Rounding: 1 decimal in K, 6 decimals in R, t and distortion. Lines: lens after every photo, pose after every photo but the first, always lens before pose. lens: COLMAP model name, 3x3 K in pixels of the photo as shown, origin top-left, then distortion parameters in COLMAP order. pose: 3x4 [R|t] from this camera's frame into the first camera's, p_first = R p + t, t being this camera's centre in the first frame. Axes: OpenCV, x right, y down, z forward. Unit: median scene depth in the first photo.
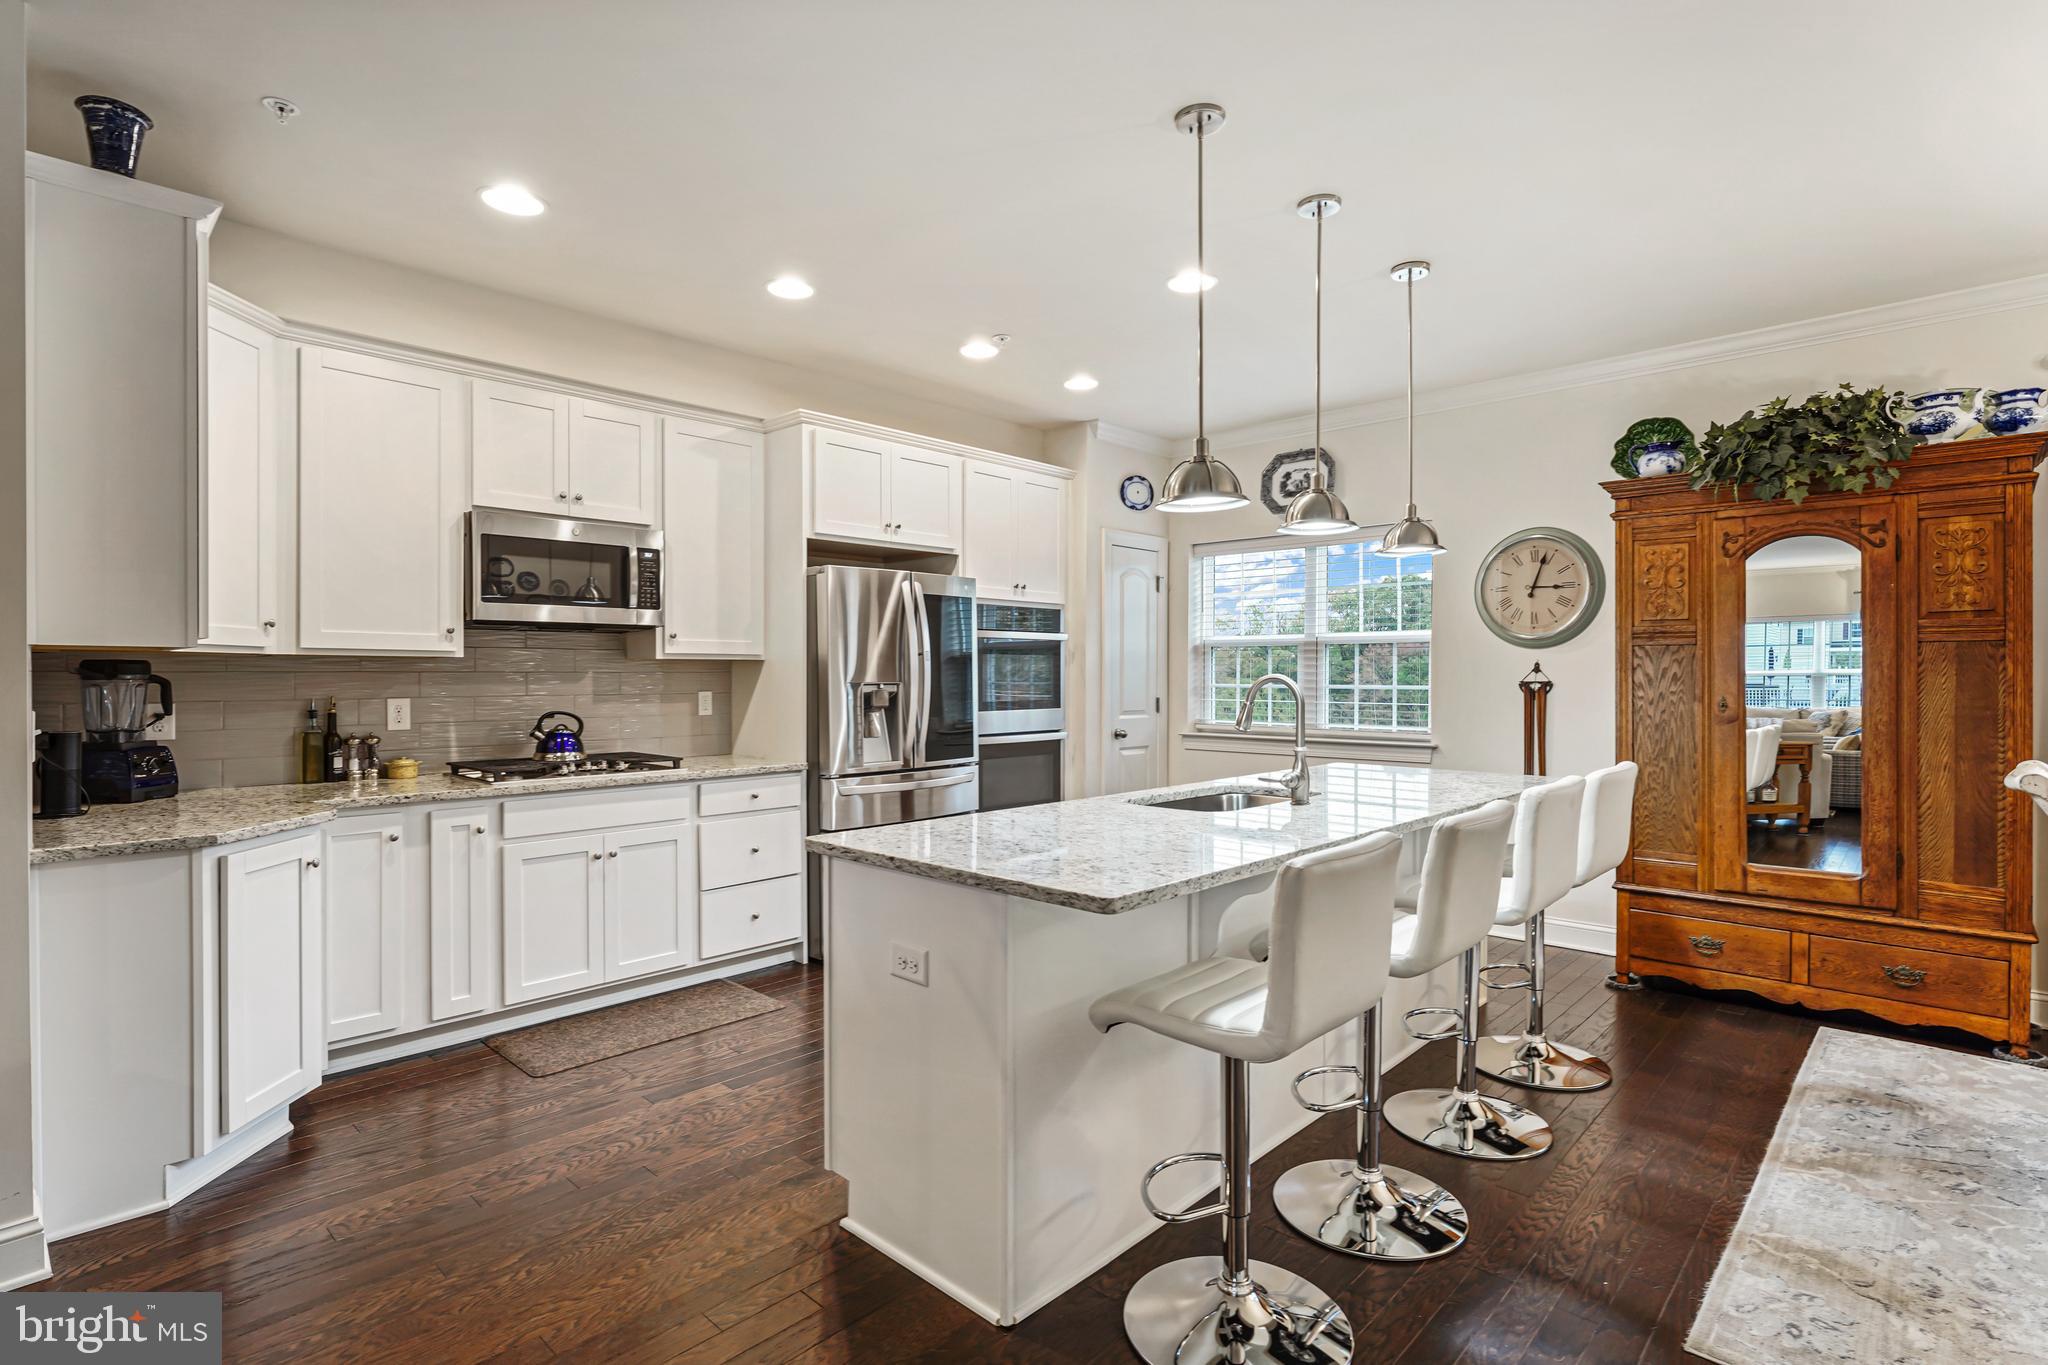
lens RADIAL K [[996.4, 0, 1024.0], [0, 996.4, 682.5], [0, 0, 1]] dist [-0.000906, 0.000363]
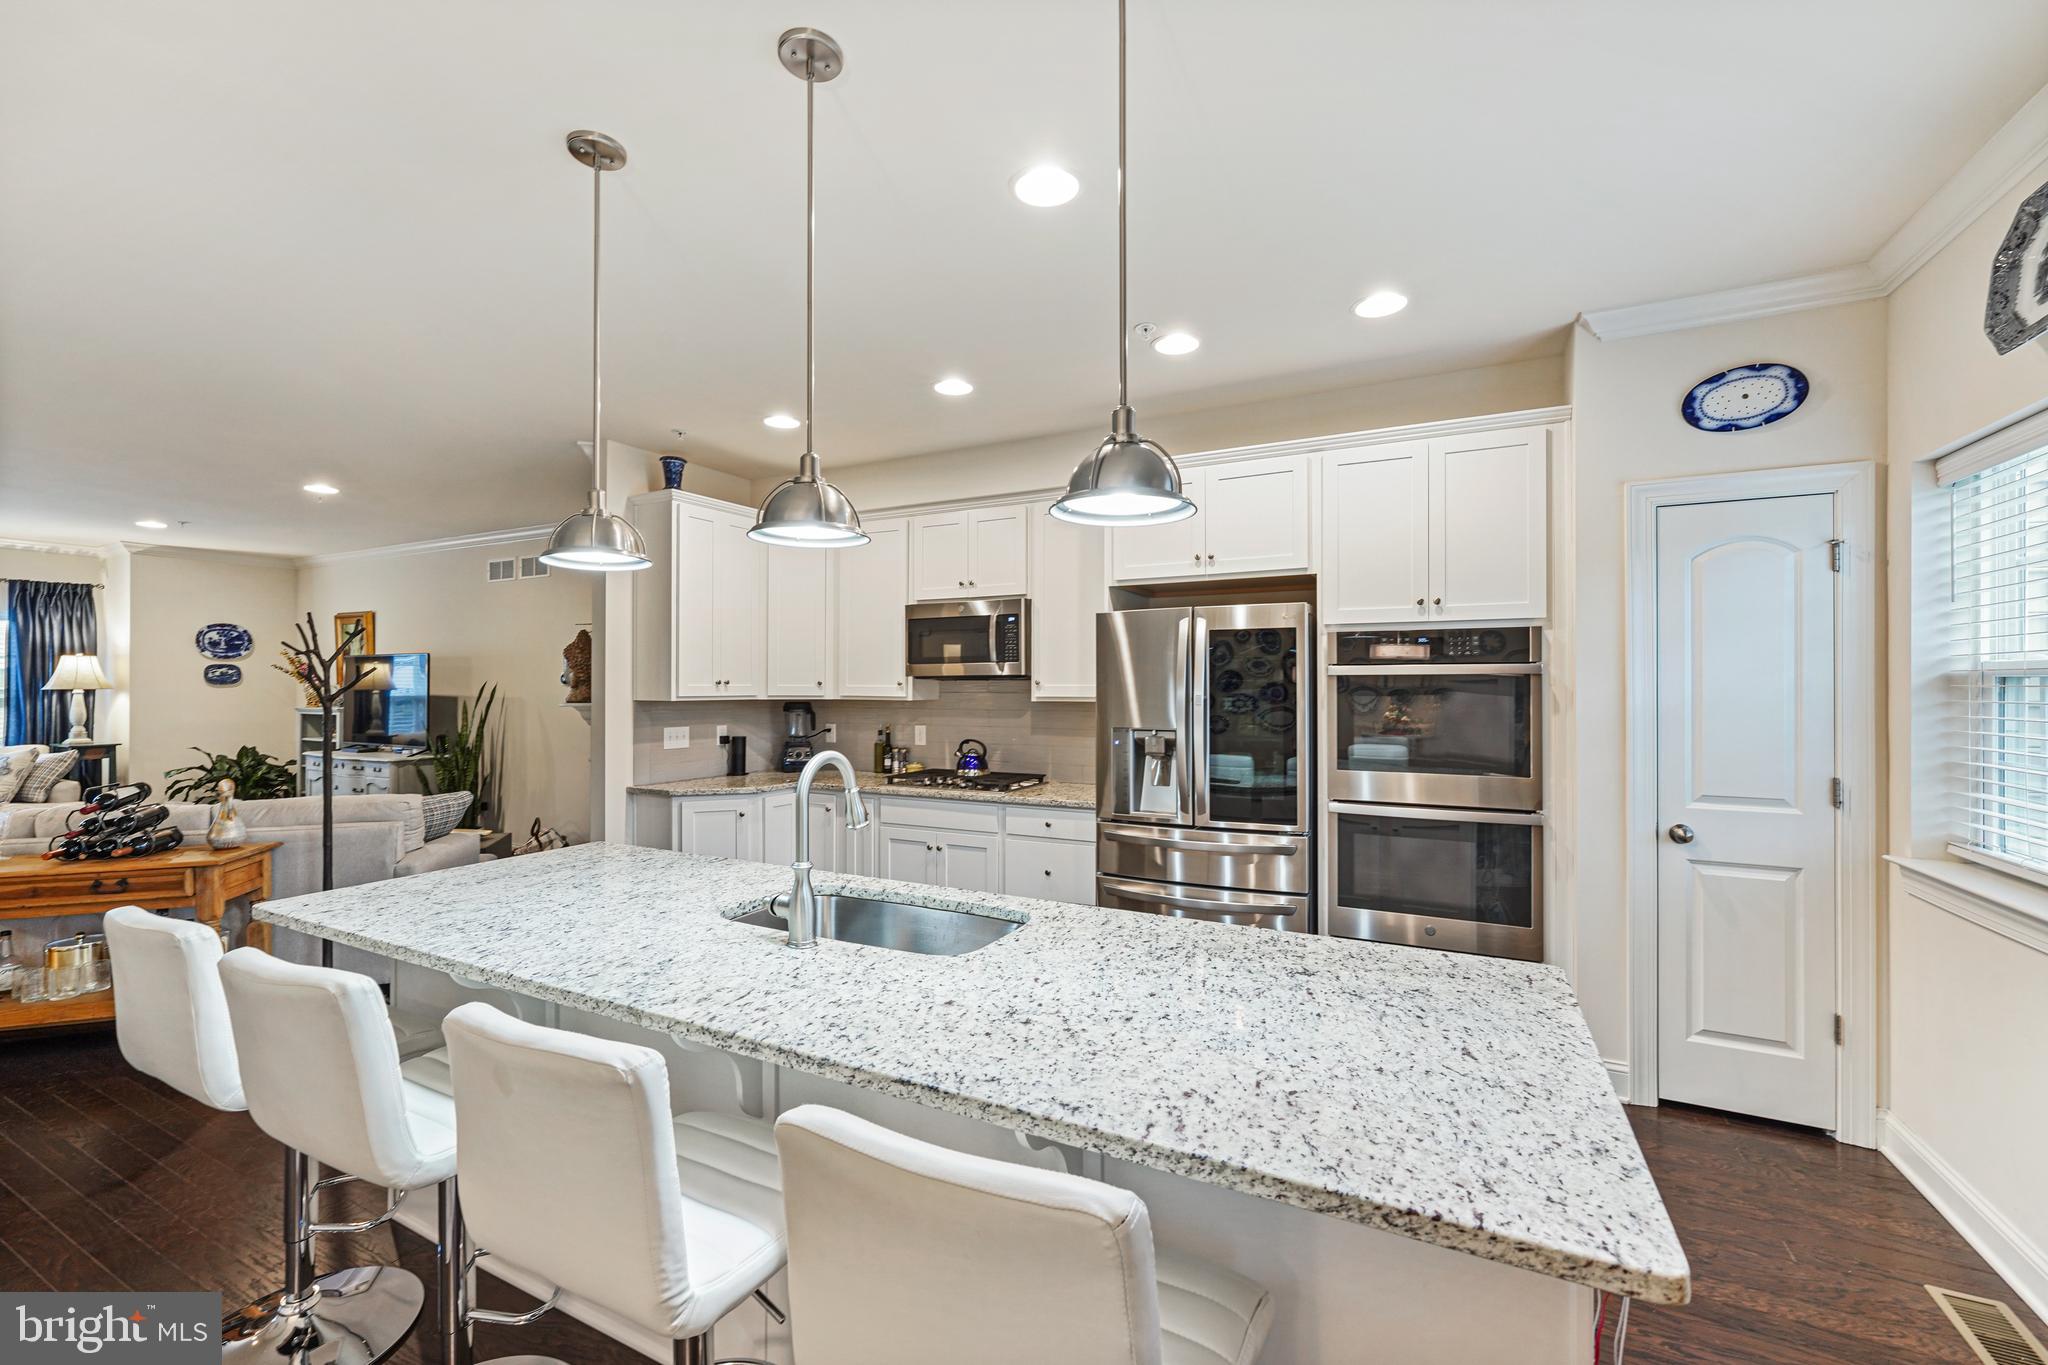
lens RADIAL K [[829.0, 0, 1024.0], [0, 829.0, 682.5], [0, 0, 1]] dist [-0.000993, -0.000040]
pose [[0.281745, -0.004769, -0.959478, 0.665827], [-0.009267, 0.999927, -0.007691, -0.042100], [0.959445, 0.011059, 0.281680, 0.757965]]
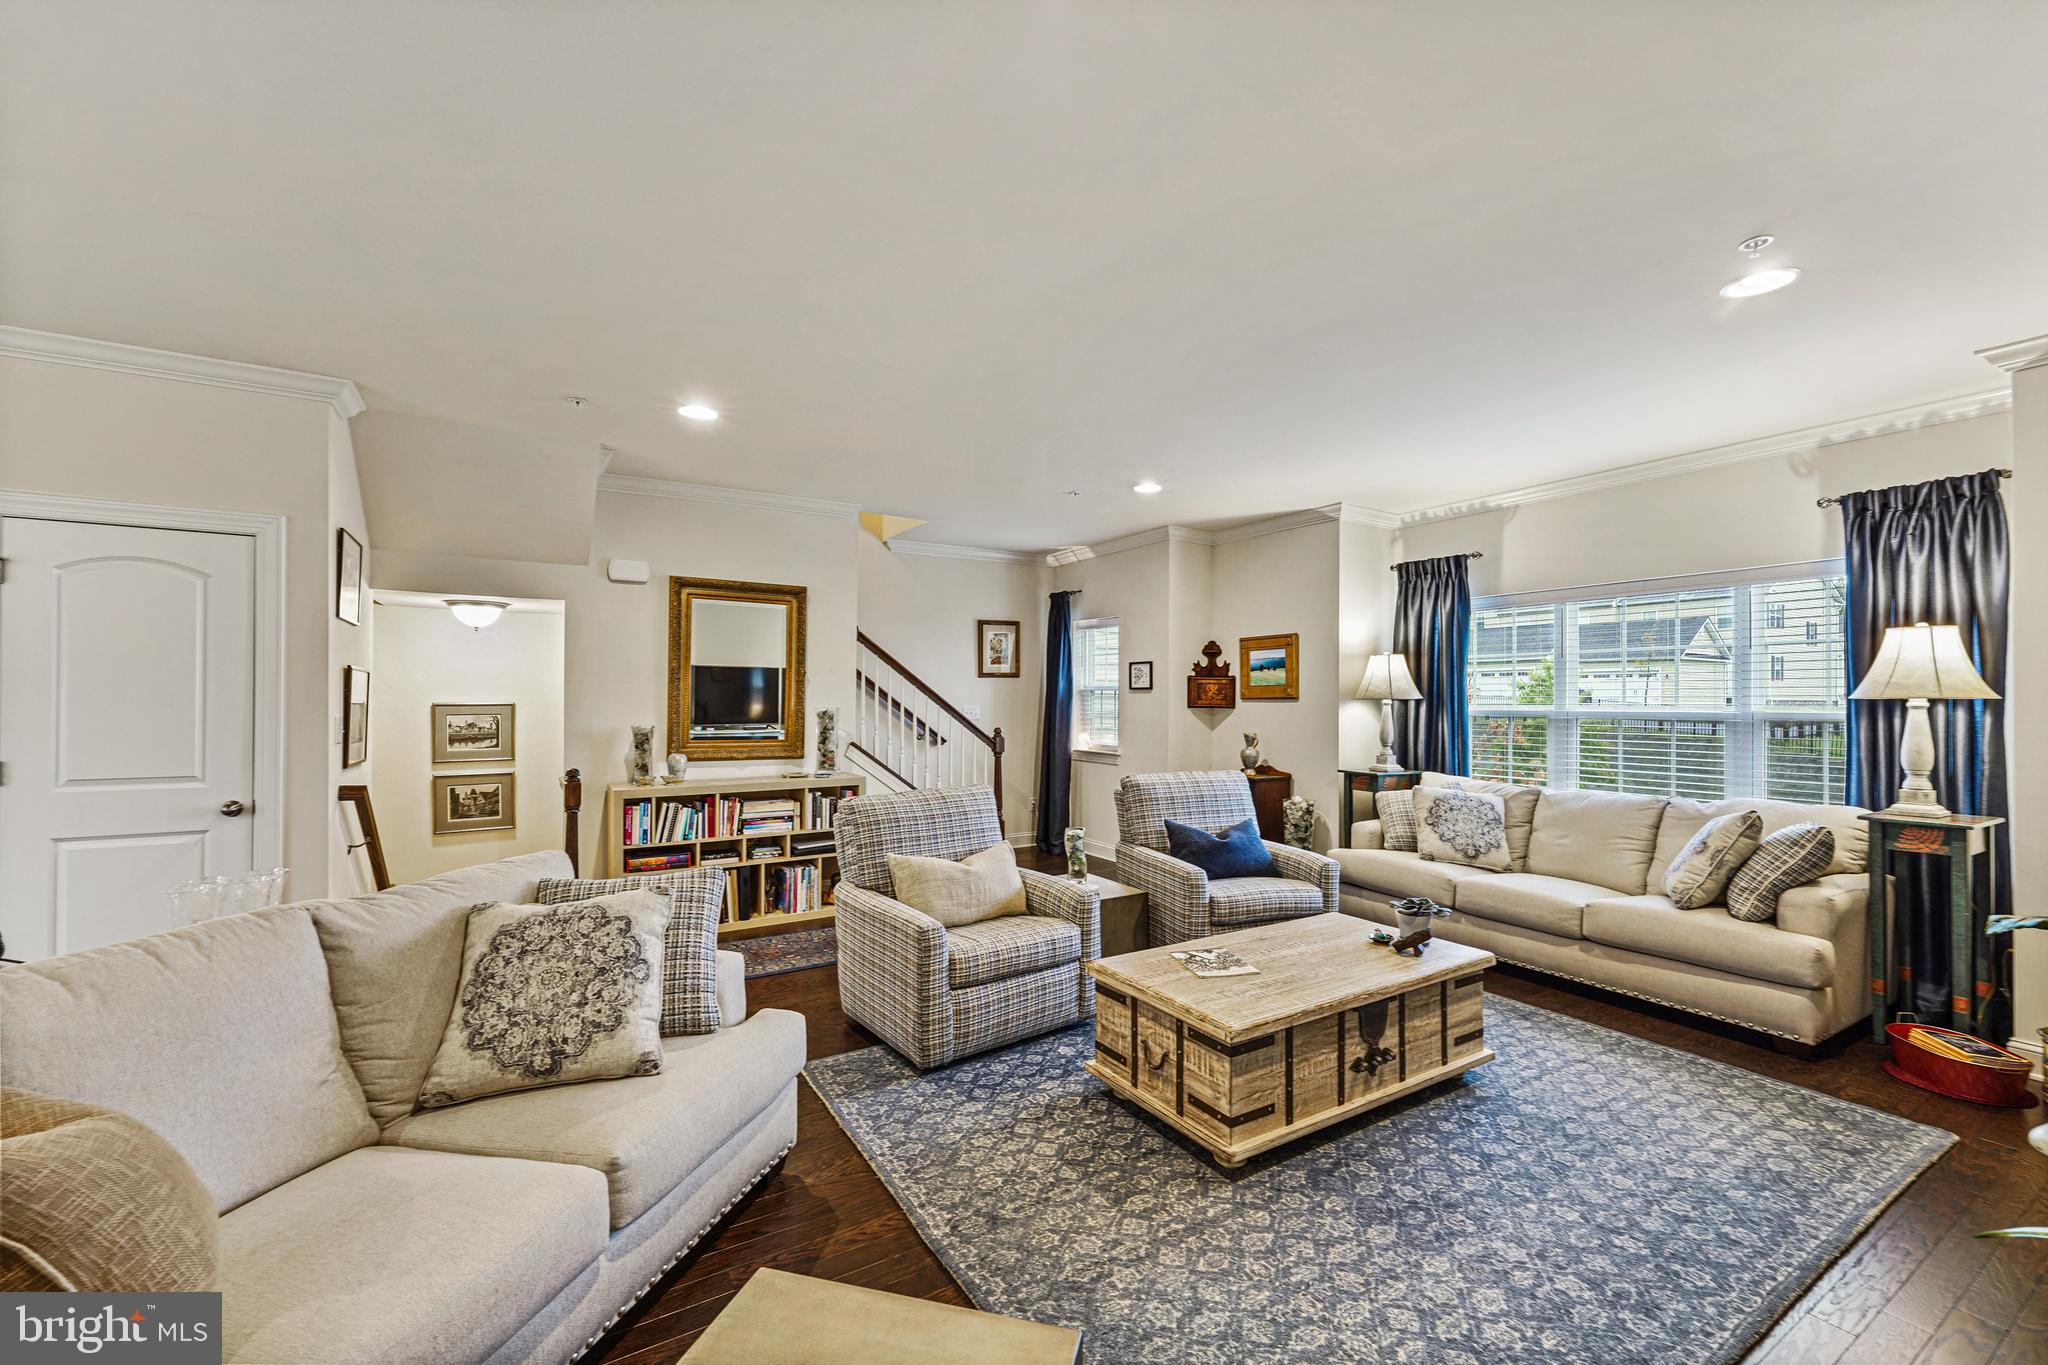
lens RADIAL K [[832.9, 0, 1025.7], [0, 832.9, 696.3], [0, 0, 1]] dist [-0.000721, 0.000071]
pose [[-0.963937, -0.003102, 0.266114, -1.036940], [-0.002187, 0.999991, 0.003736, -0.025484], [-0.266123, 0.003019, -0.963934, 0.341890]]
